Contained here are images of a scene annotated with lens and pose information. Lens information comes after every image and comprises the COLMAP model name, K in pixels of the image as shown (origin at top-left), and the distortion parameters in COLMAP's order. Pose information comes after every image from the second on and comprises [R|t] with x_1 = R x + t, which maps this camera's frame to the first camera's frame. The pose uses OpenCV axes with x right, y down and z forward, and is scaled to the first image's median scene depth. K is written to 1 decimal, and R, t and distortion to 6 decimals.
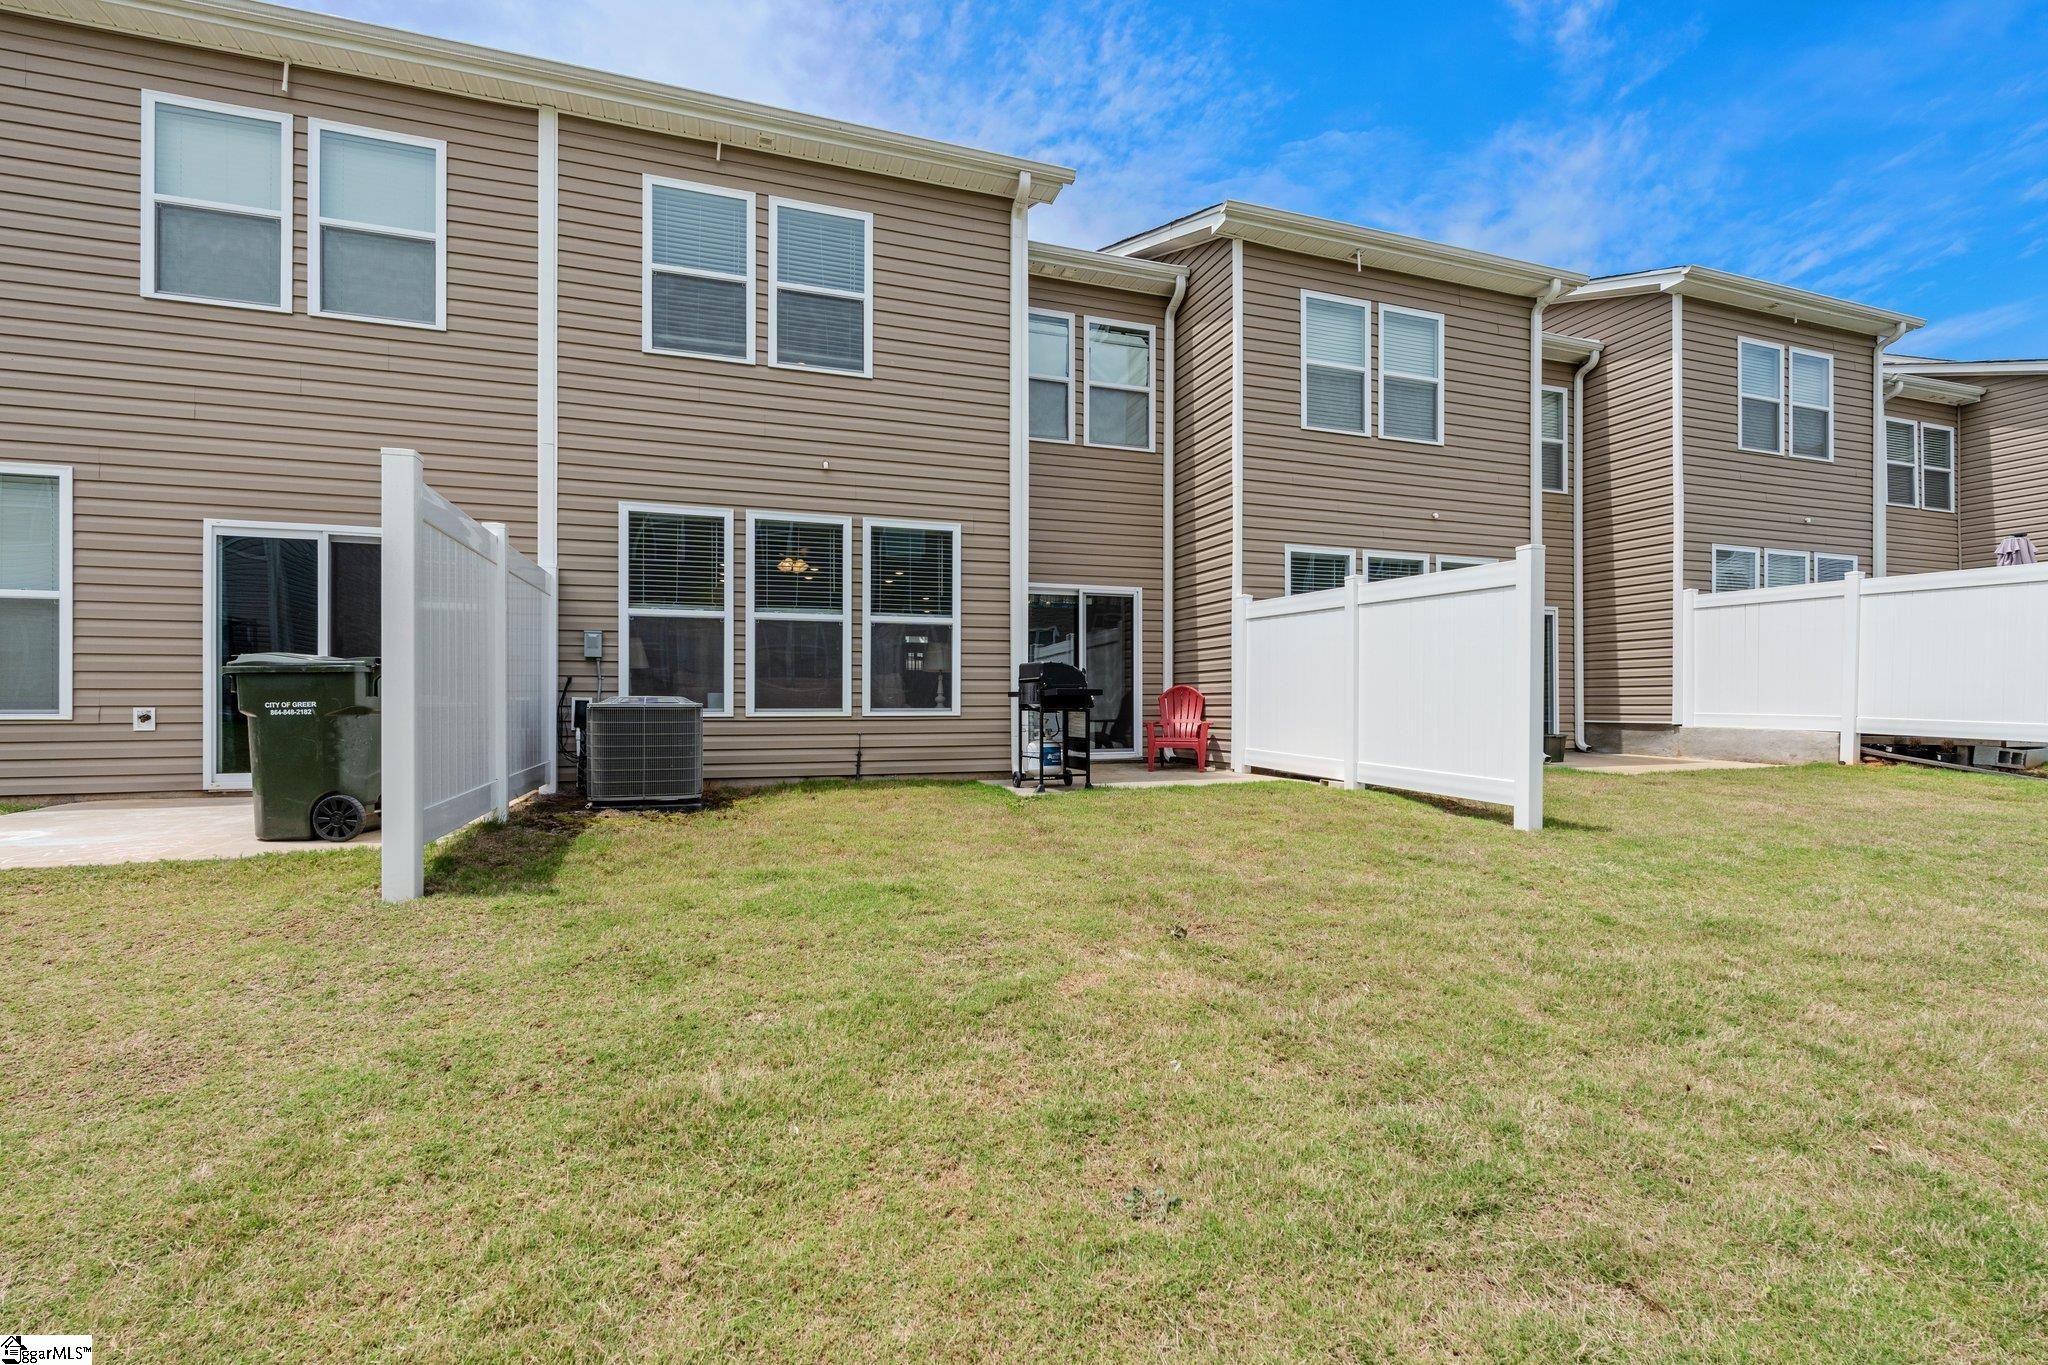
lens RADIAL K [[888.8, 0, 1021.1], [0, 888.8, 699.5], [0, 0, 1]] dist [-0.006321, -0.000030]
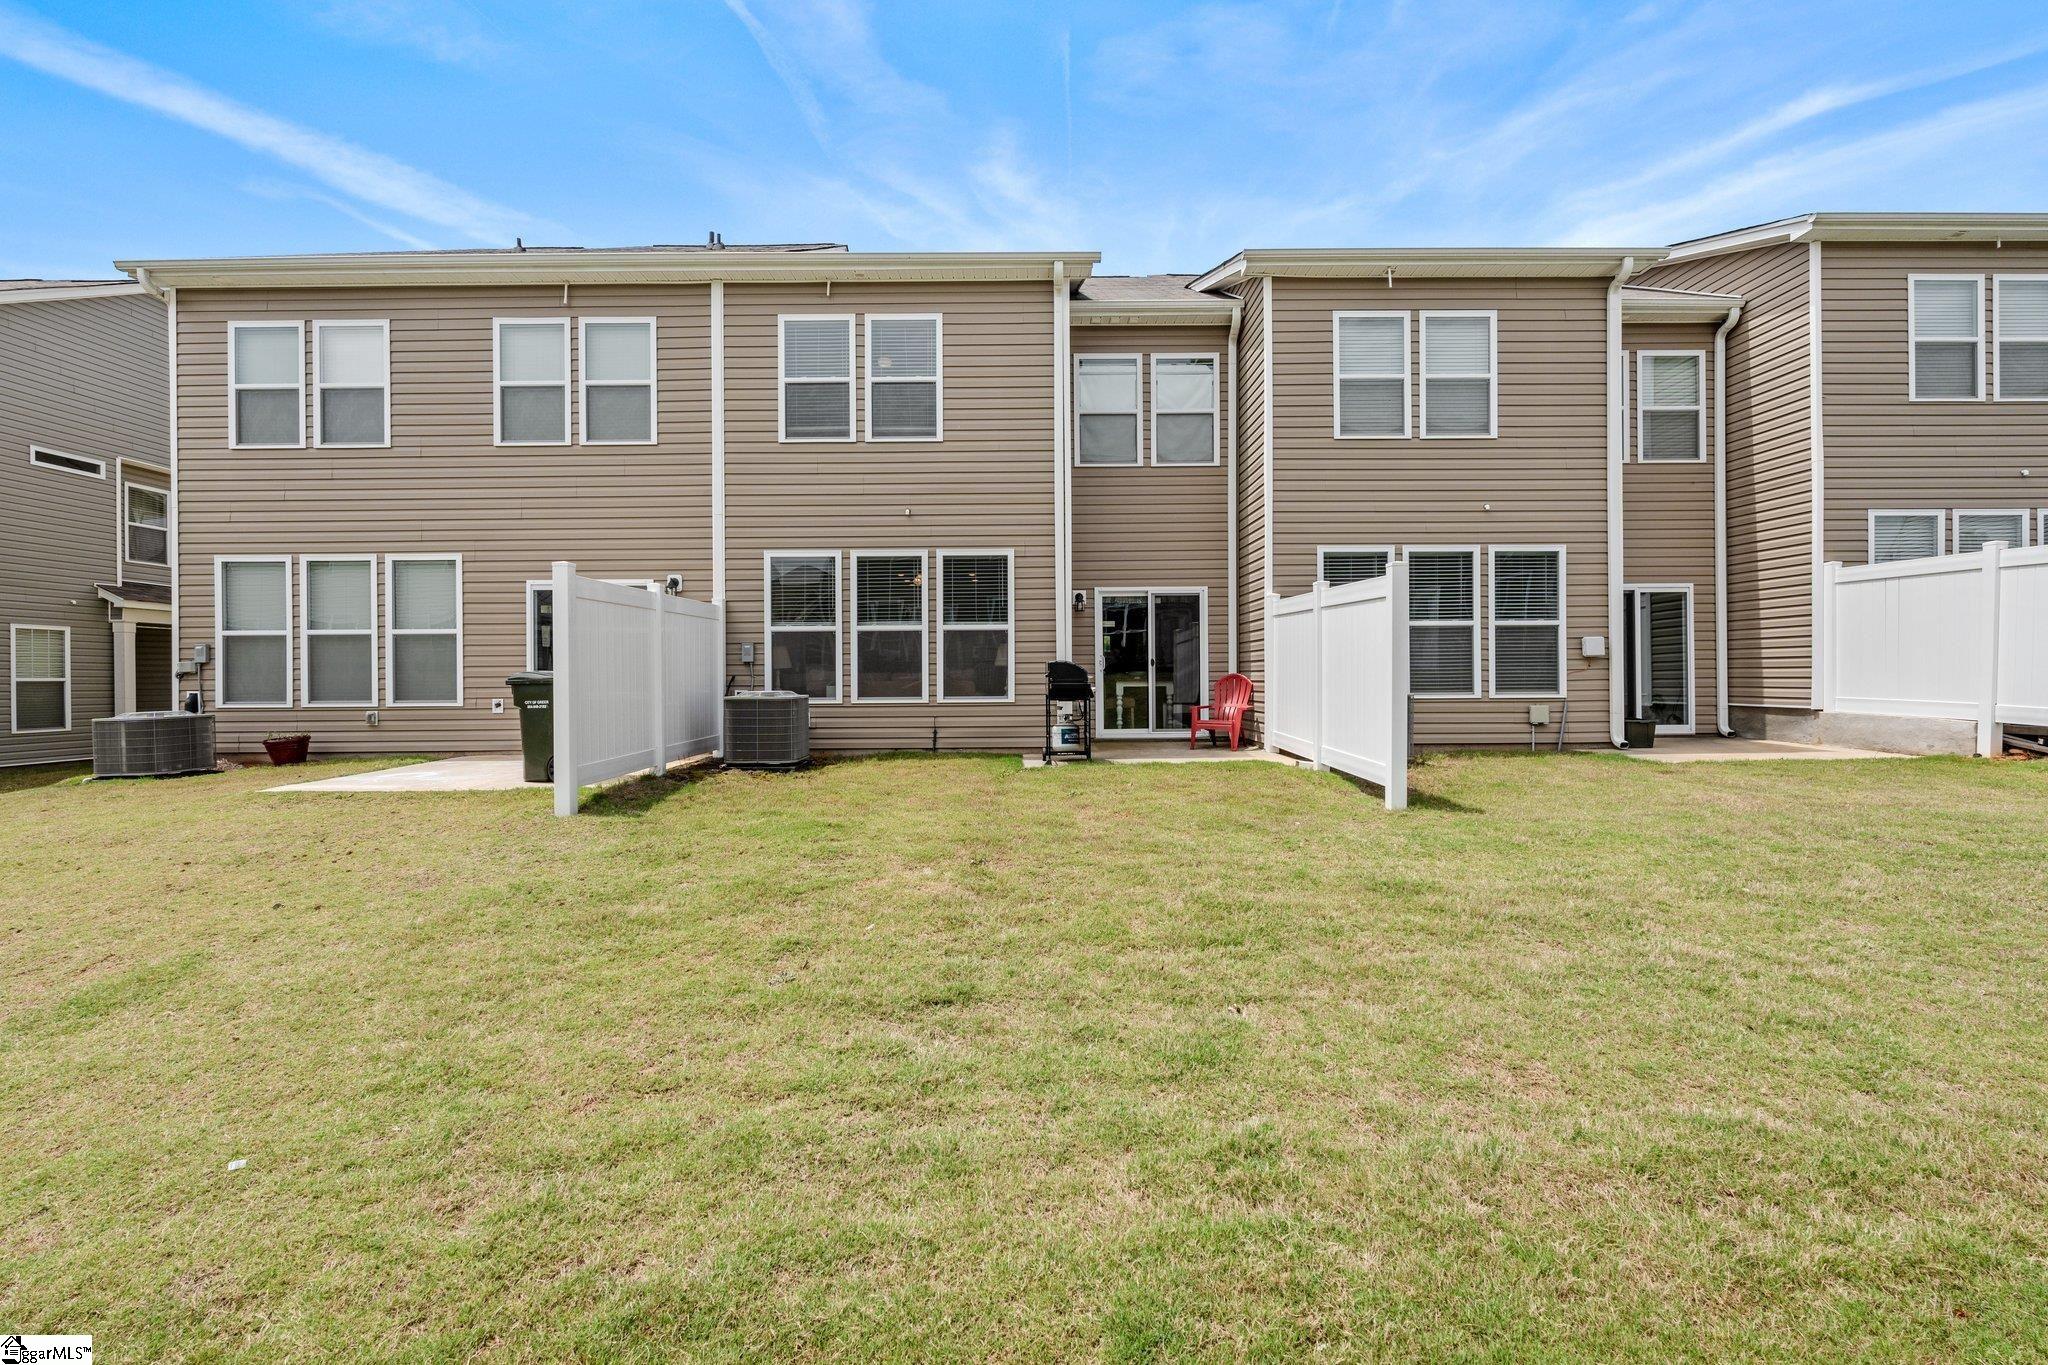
lens RADIAL K [[888.8, 0, 1027.9], [0, 888.8, 670.0], [0, 0, 1]] dist [-0.006321, -0.000030]
pose [[0.947131, -0.008207, -0.320743, 0.356087], [0.008837, 0.999961, 0.000509, -0.027947], [0.320726, -0.003316, 0.947166, -0.183005]]
